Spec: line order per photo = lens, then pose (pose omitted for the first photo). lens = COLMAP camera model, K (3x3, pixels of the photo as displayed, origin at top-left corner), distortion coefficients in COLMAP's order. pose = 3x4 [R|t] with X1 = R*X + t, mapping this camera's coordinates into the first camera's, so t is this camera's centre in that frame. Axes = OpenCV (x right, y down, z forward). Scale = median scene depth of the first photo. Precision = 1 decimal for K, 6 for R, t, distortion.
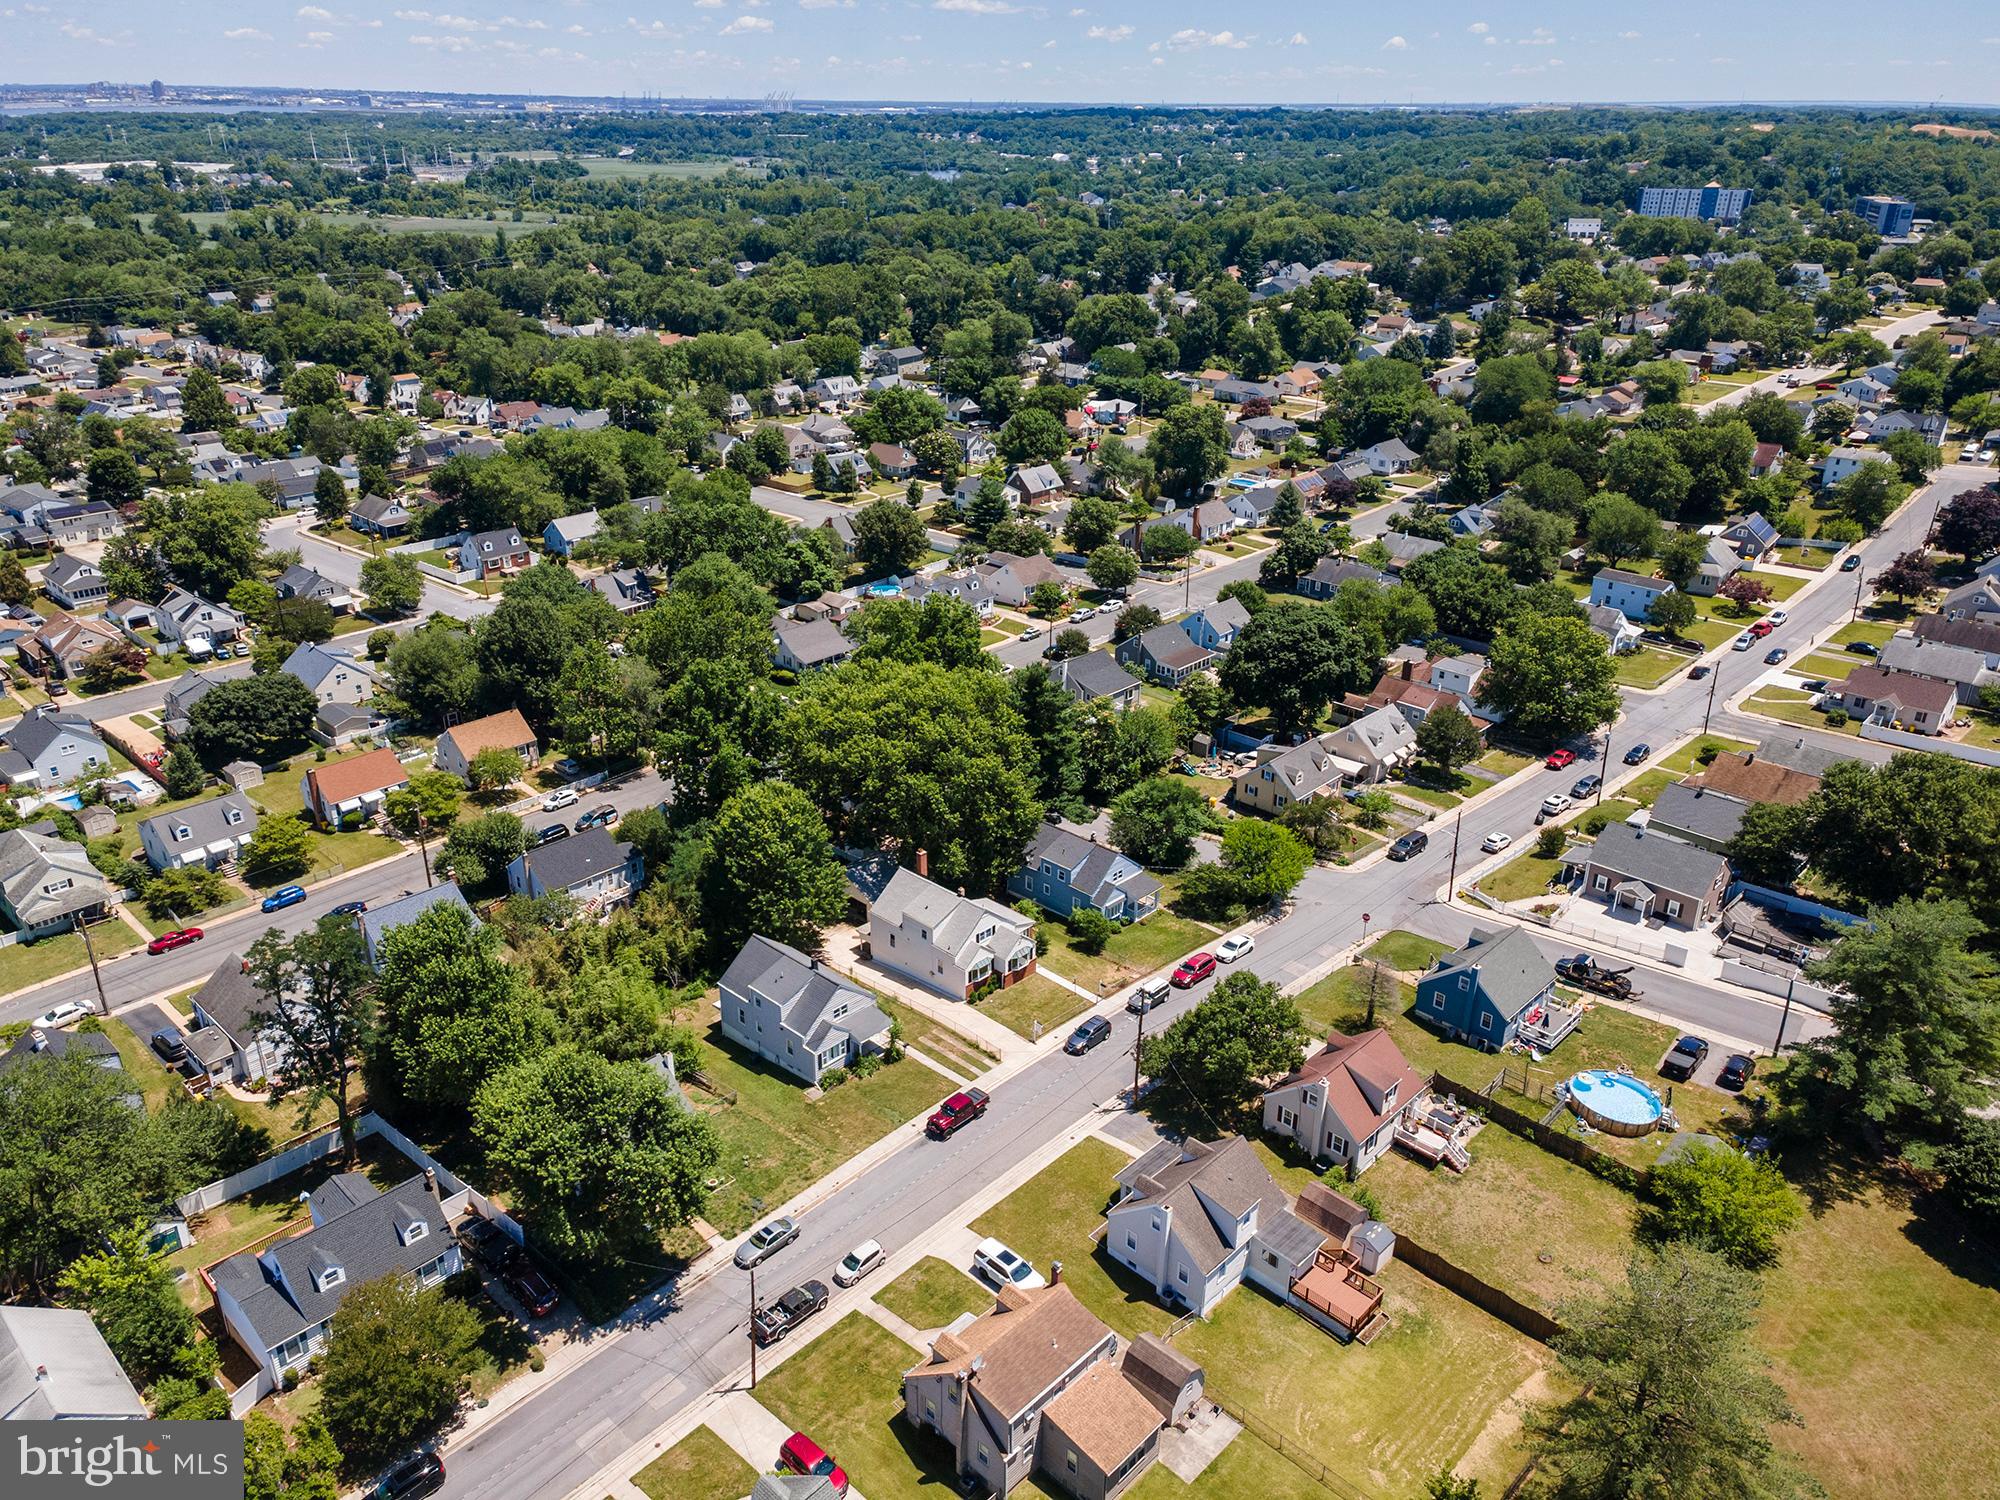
lens RADIAL K [[1462.9, 0, 1001.9], [0, 1462.9, 751.6], [0, 0, 1]] dist [0.021678, 0.038239]
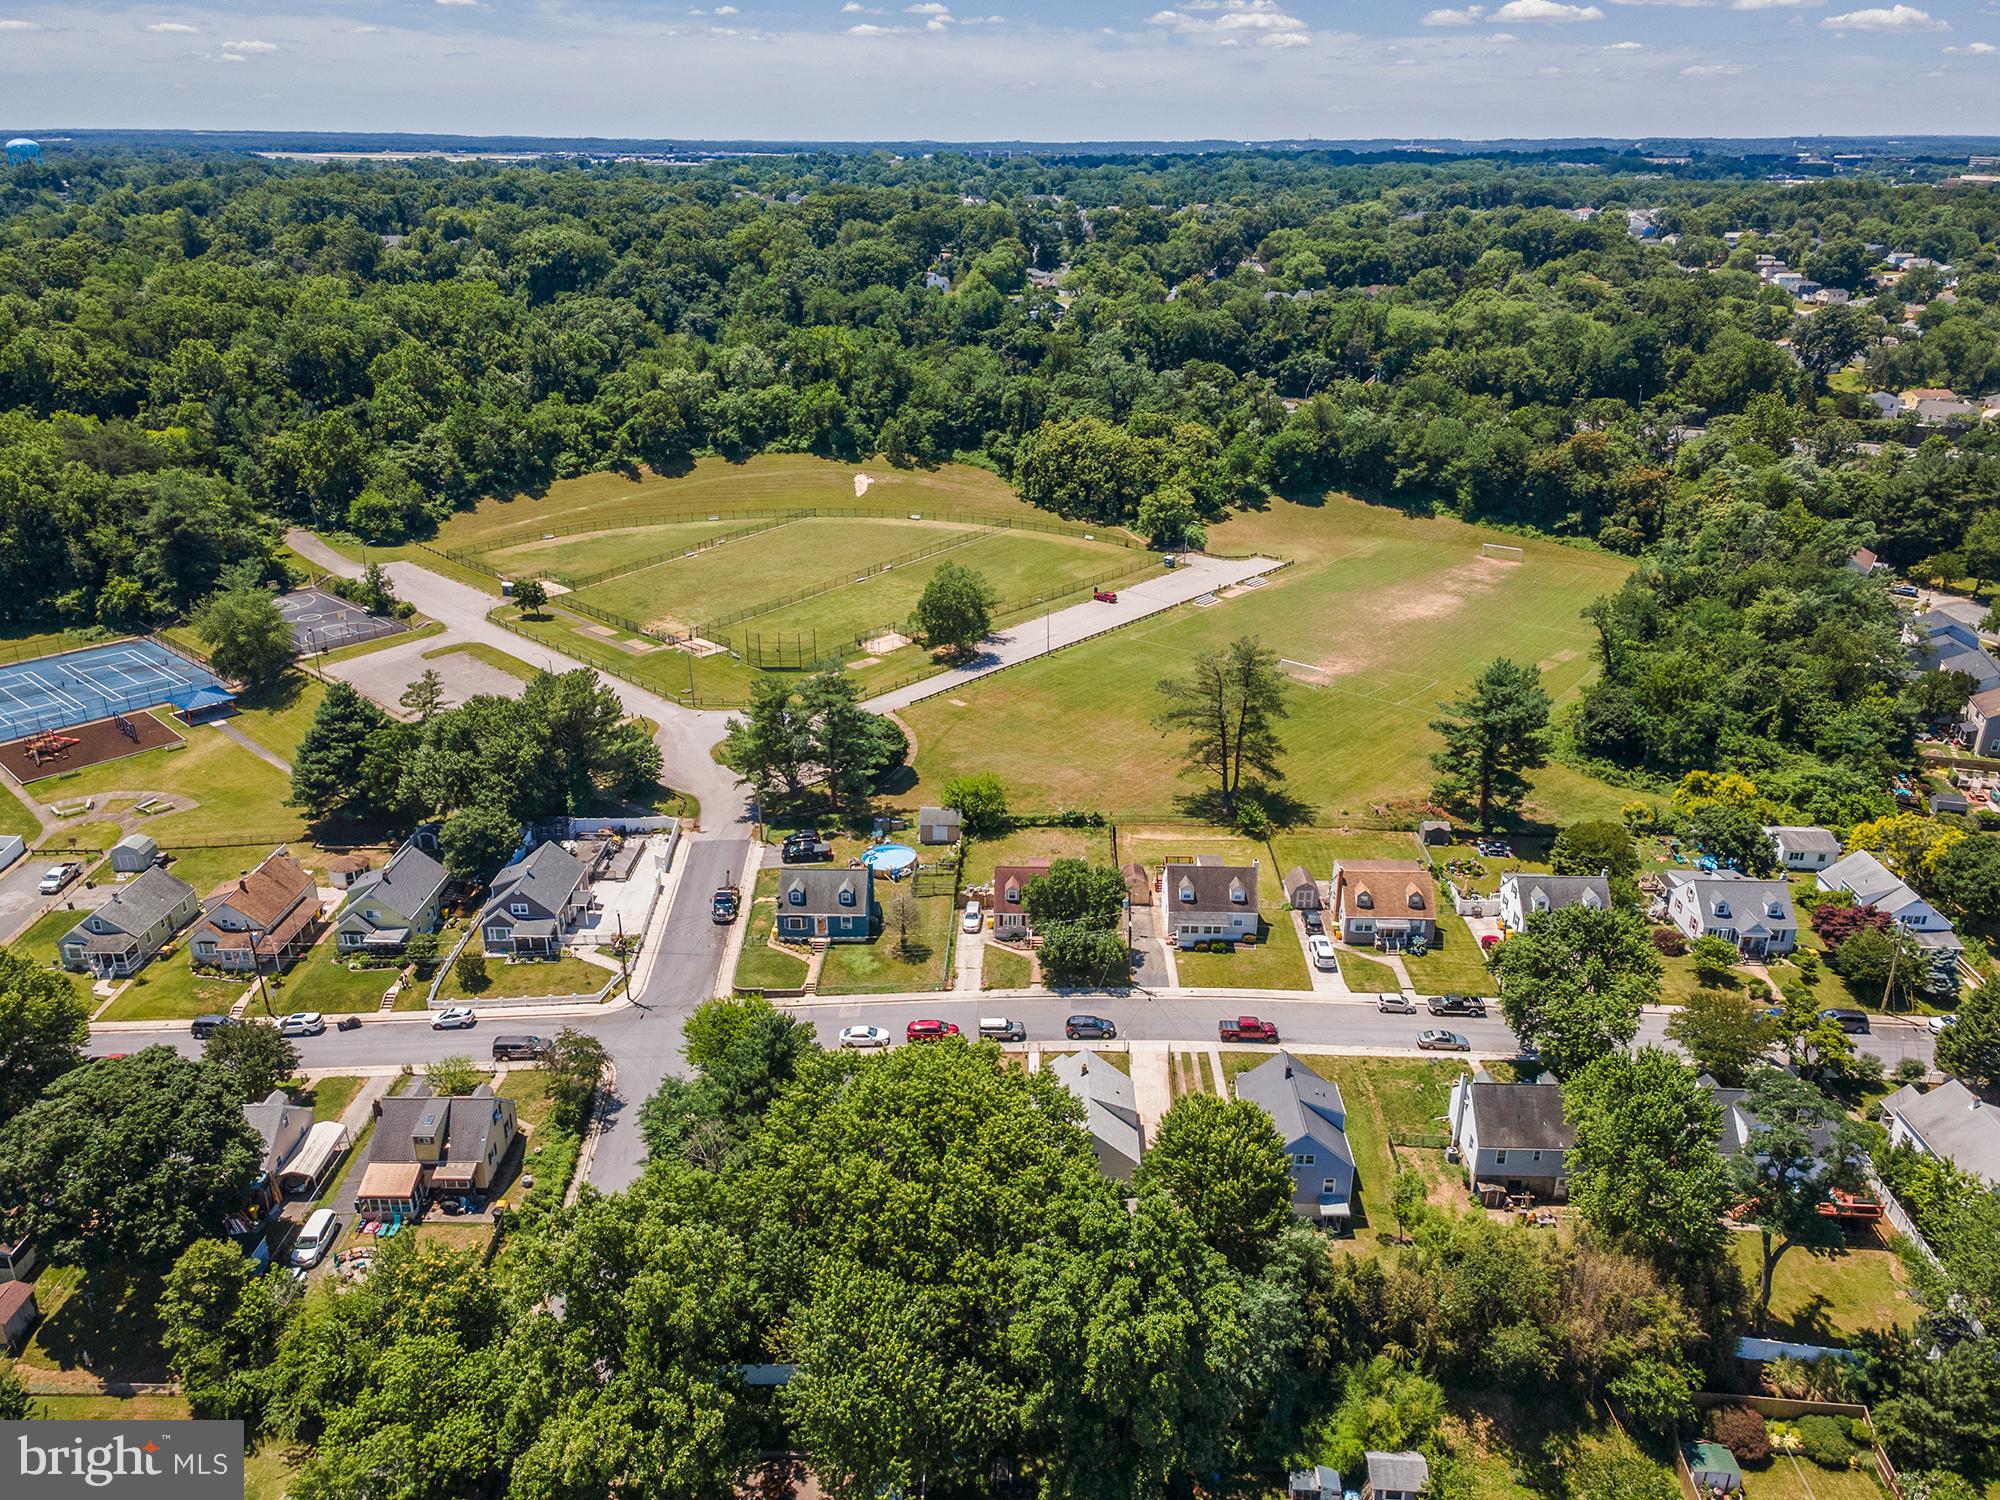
lens RADIAL K [[1457.3, 0, 1000.0], [0, 1457.3, 750.0], [0, 0, 1]] dist [0.031905, 0.024132]
pose [[-0.674418, -0.292901, 0.677768, -0.409060], [0.292354, 0.736991, 0.609404, -0.462362], [-0.678004, 0.609141, -0.411409, 0.942973]]
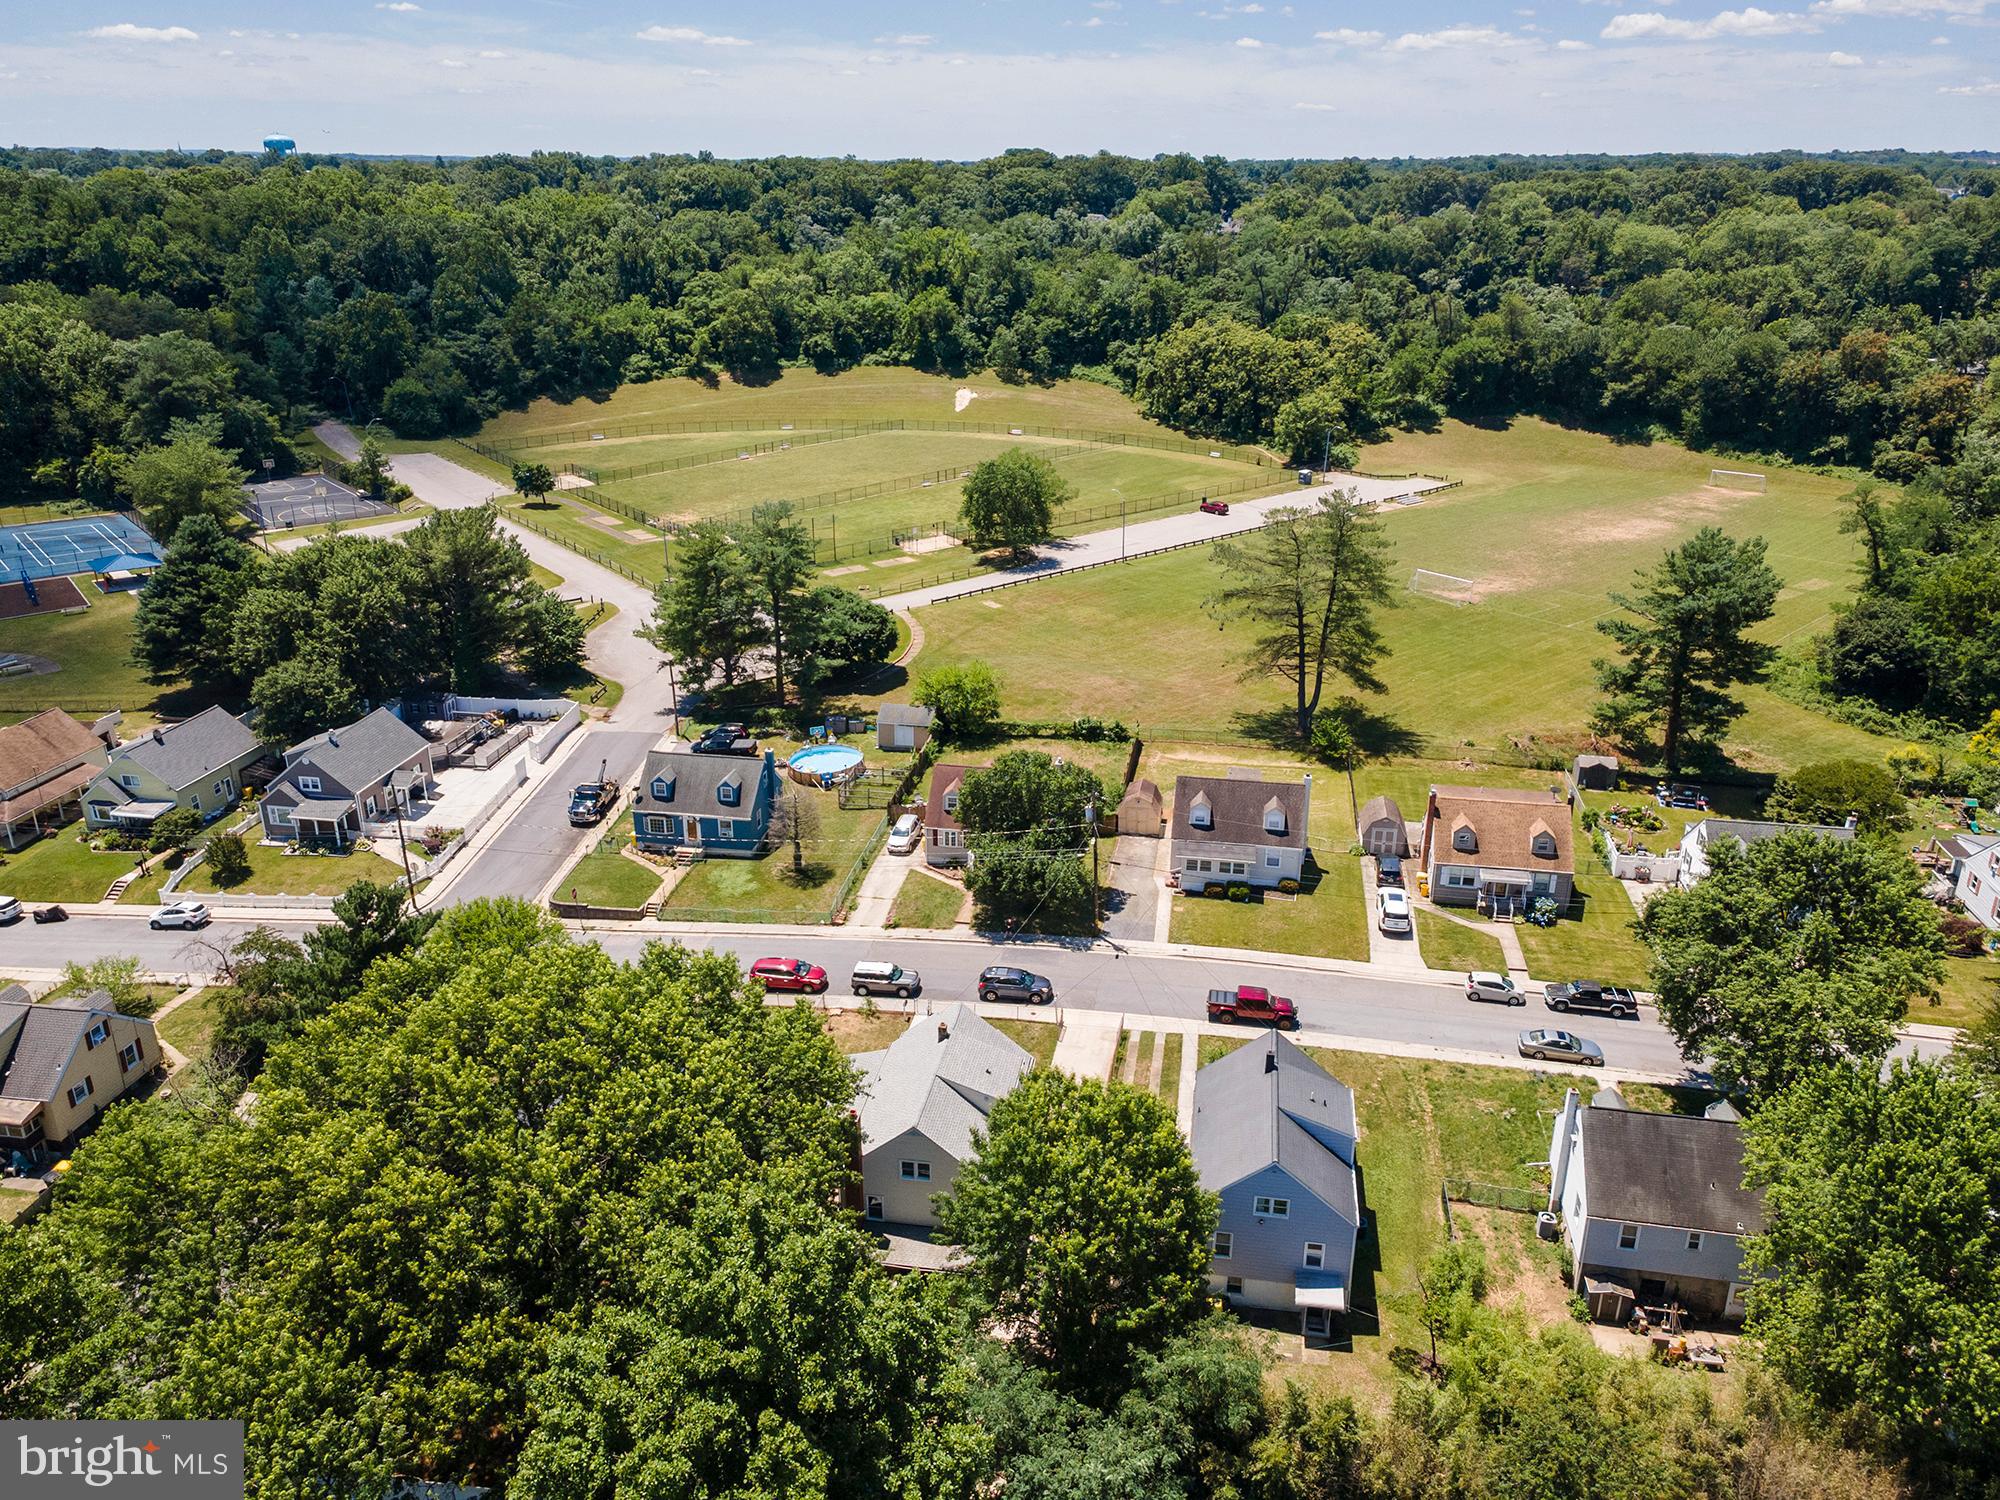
lens RADIAL K [[1480.9, 0, 1000.0], [0, 1480.9, 750.0], [0, 0, 1]] dist [0.008716, 0.070347]
pose [[-0.558941, -0.313934, 0.767483, -0.334534], [0.330646, 0.764415, 0.553482, -0.225353], [-0.760433, 0.563129, -0.323462, 0.808657]]
